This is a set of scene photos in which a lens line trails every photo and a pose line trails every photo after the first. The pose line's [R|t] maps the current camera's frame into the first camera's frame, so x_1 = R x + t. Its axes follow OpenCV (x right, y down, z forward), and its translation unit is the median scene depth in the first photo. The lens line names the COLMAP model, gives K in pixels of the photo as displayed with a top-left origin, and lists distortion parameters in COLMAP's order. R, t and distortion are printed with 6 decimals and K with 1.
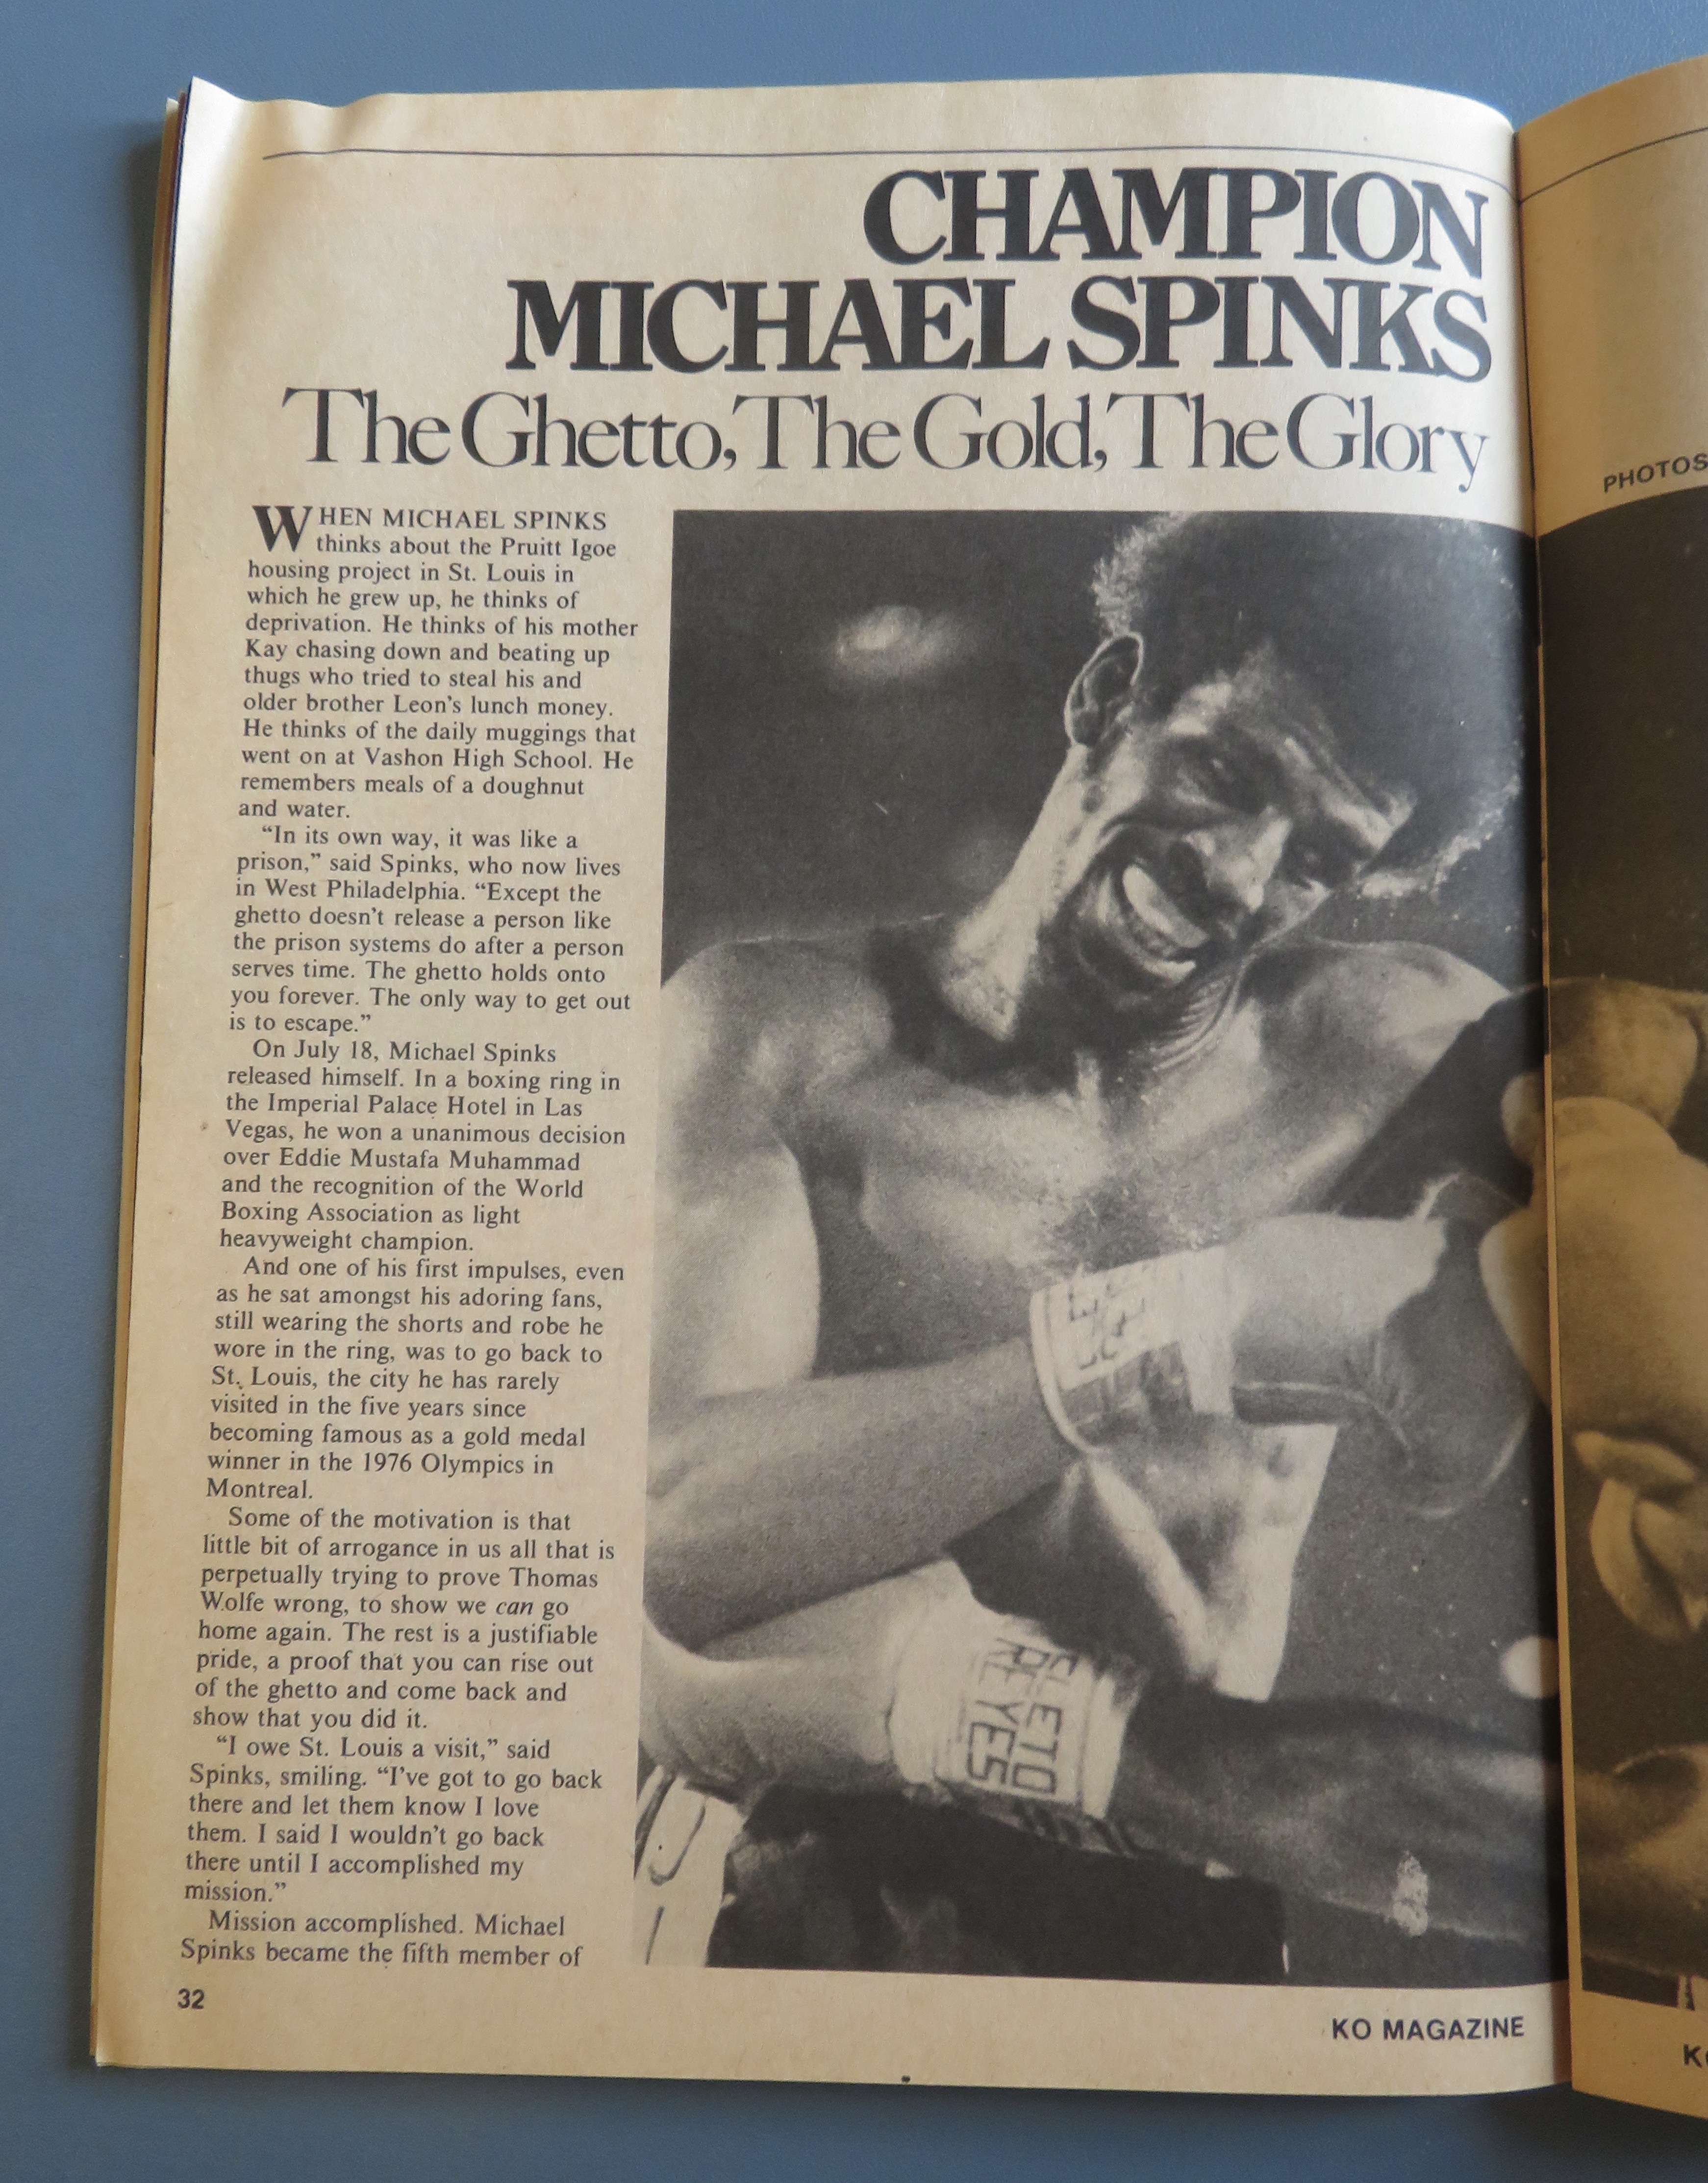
lens RADIAL K [[887.6, 0, 853.8], [0, 887.6, 1087.8], [0, 0, 1]] dist [0.004587, 0.000998]
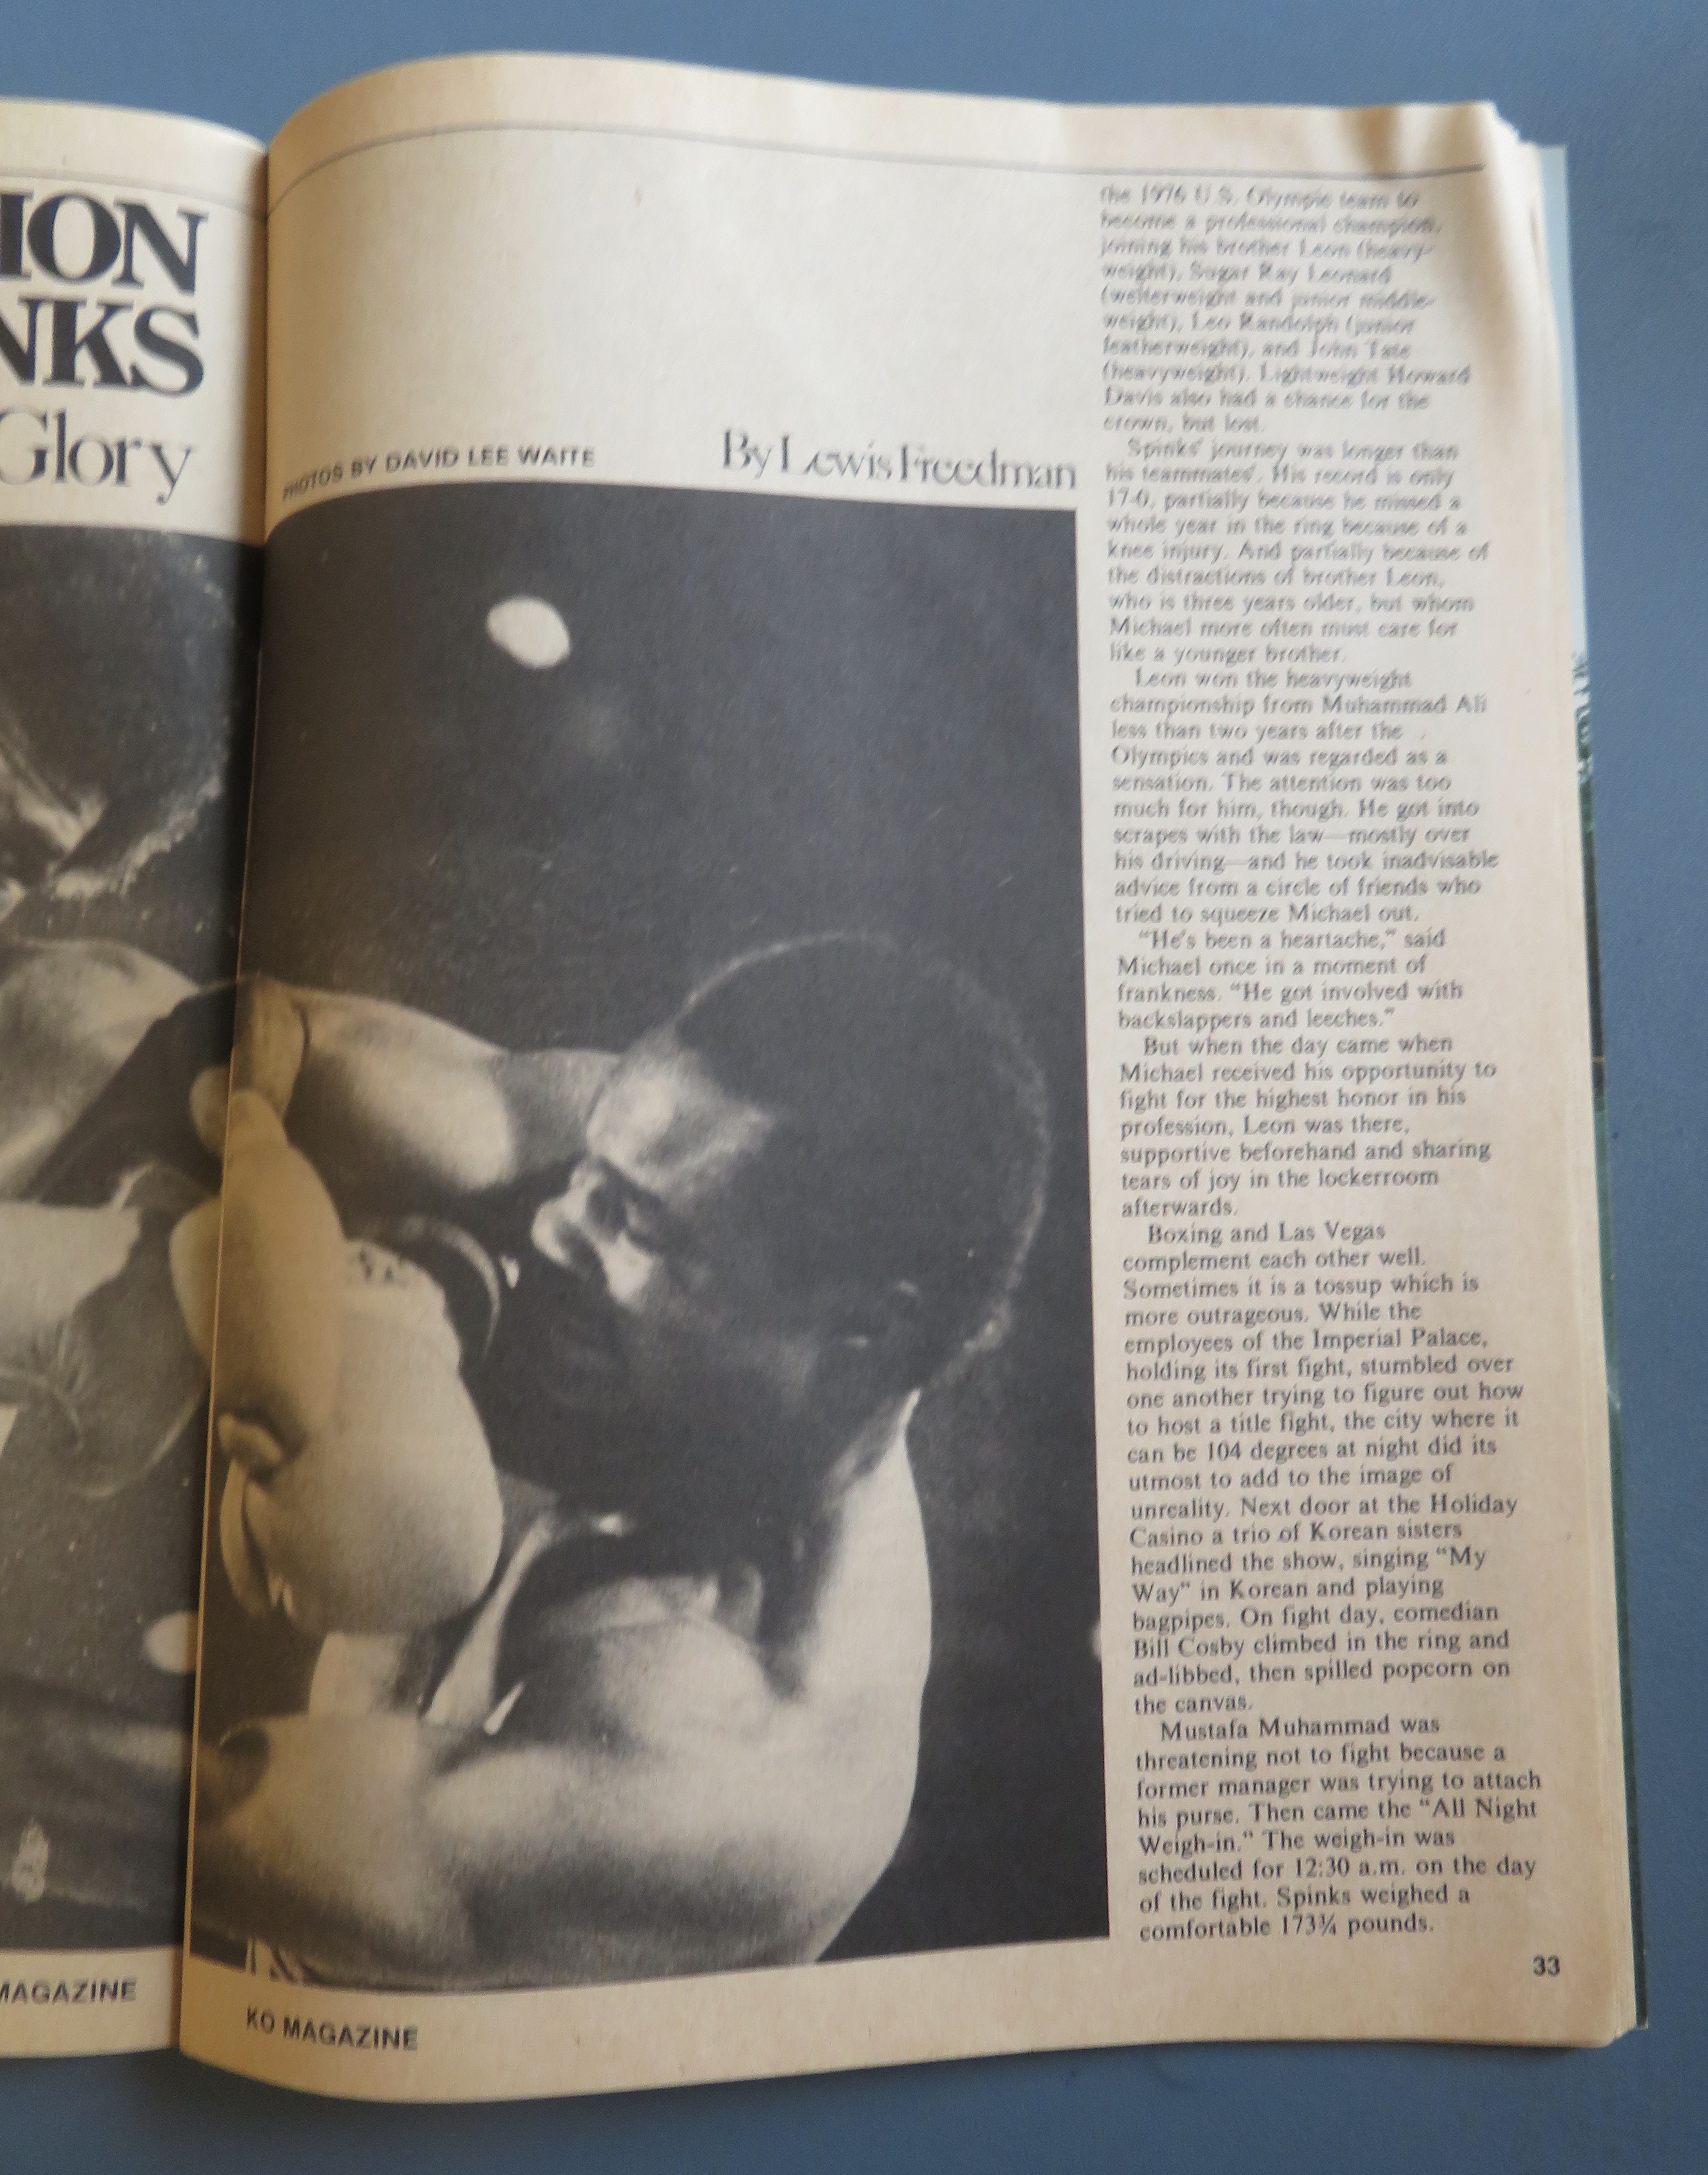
lens RADIAL K [[884.4, 0, 855.5], [0, 884.4, 1087.9], [0, 0, 1]] dist [0.004587, 0.000998]
pose [[0.999598, -0.002326, -0.028241, 1.527999], [0.002357, 0.999997, 0.001084, 0.008293], [0.028238, -0.001150, 0.999601, -0.004657]]
